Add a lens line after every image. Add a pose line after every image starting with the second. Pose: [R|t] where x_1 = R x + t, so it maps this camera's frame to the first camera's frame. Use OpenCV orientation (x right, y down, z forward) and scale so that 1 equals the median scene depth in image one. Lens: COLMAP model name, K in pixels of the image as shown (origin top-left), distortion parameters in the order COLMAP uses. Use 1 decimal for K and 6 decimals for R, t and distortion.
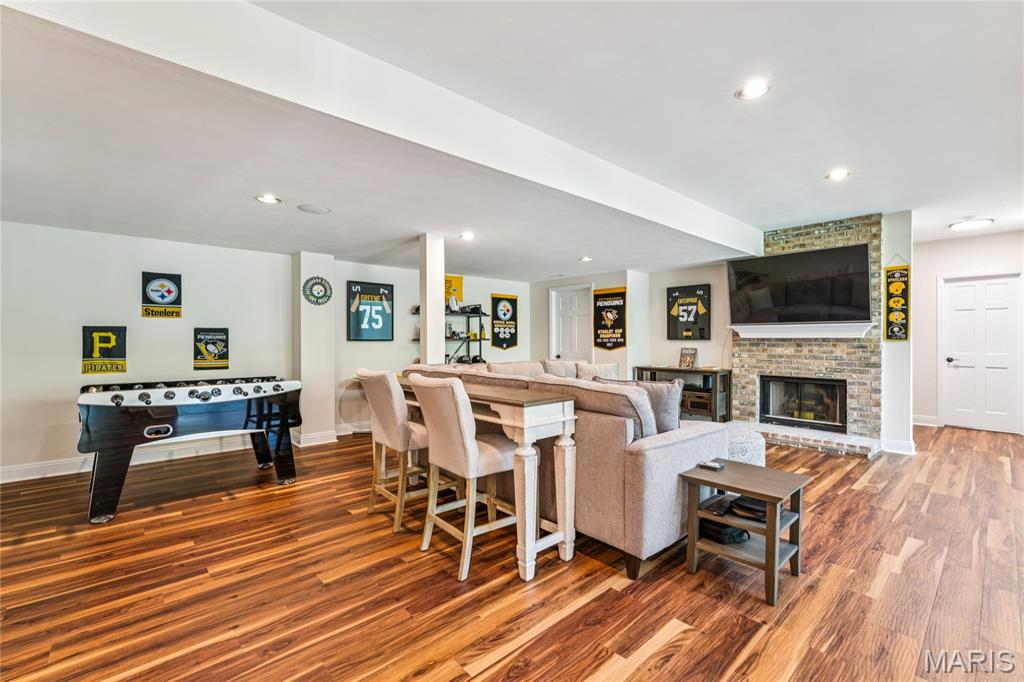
lens RADIAL K [[450.9, 0, 514.6], [0, 450.9, 341.7], [0, 0, 1]] dist [-0.001645, -0.000036]
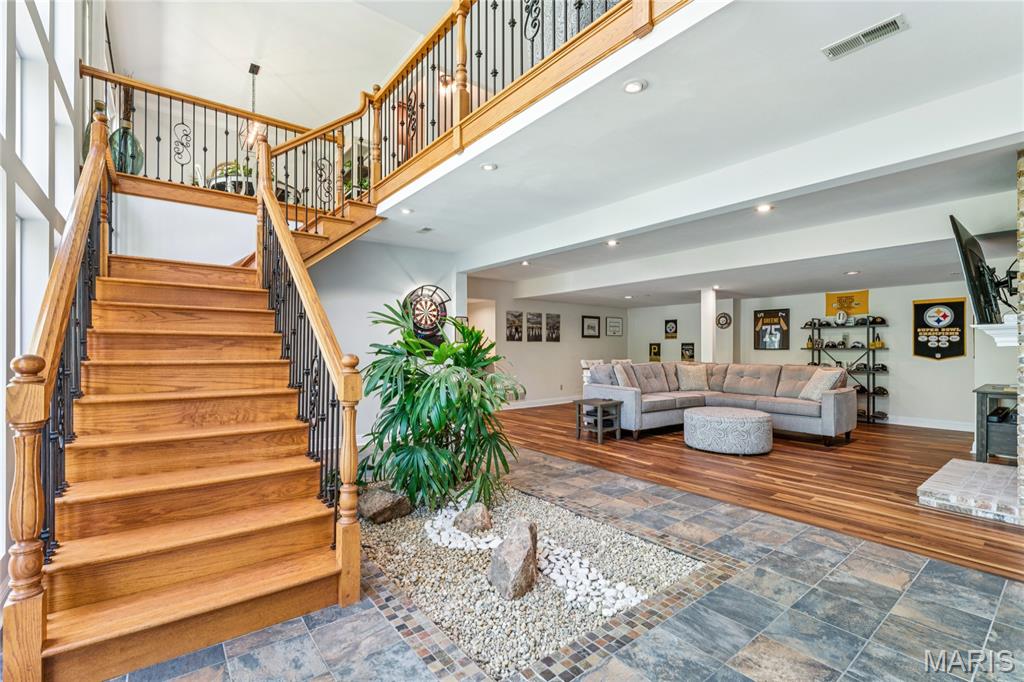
lens RADIAL K [[450.9, 0, 511.7], [0, 450.9, 346.3], [0, 0, 1]] dist [-0.001645, -0.000036]
pose [[-0.071162, -0.004248, -0.997456, 1.287536], [-0.004544, 0.999982, -0.003935, -0.002831], [0.997454, 0.004252, -0.071180, 0.285412]]
